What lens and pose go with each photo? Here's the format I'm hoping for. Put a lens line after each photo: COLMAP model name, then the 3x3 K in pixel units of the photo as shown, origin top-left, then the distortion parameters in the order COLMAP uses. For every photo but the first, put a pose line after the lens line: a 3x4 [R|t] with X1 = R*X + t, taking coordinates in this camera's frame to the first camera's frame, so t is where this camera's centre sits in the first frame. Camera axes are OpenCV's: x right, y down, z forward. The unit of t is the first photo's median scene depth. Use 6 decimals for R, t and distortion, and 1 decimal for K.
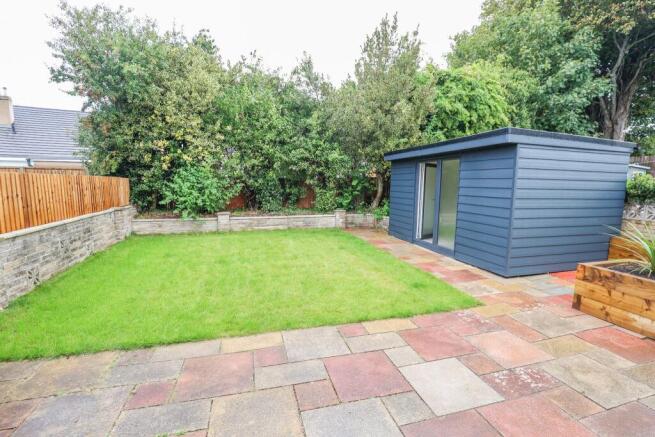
lens RADIAL K [[308.4, 0, 327.7], [0, 308.4, 218.8], [0, 0, 1]] dist [-0.000313, -0.000035]
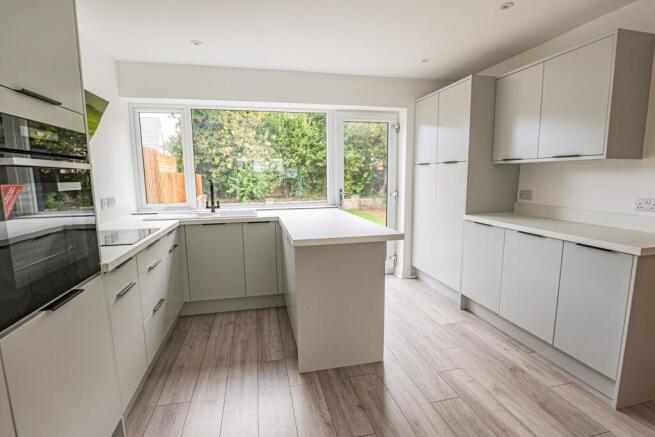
lens RADIAL K [[308.4, 0, 330.3], [0, 308.4, 219.0], [0, 0, 1]] dist [-0.000313, -0.000035]
pose [[0.999205, -0.018620, -0.035248, -0.024903], [0.019457, 0.999533, 0.023556, 0.044557], [0.034793, -0.024223, 0.999101, -0.366384]]
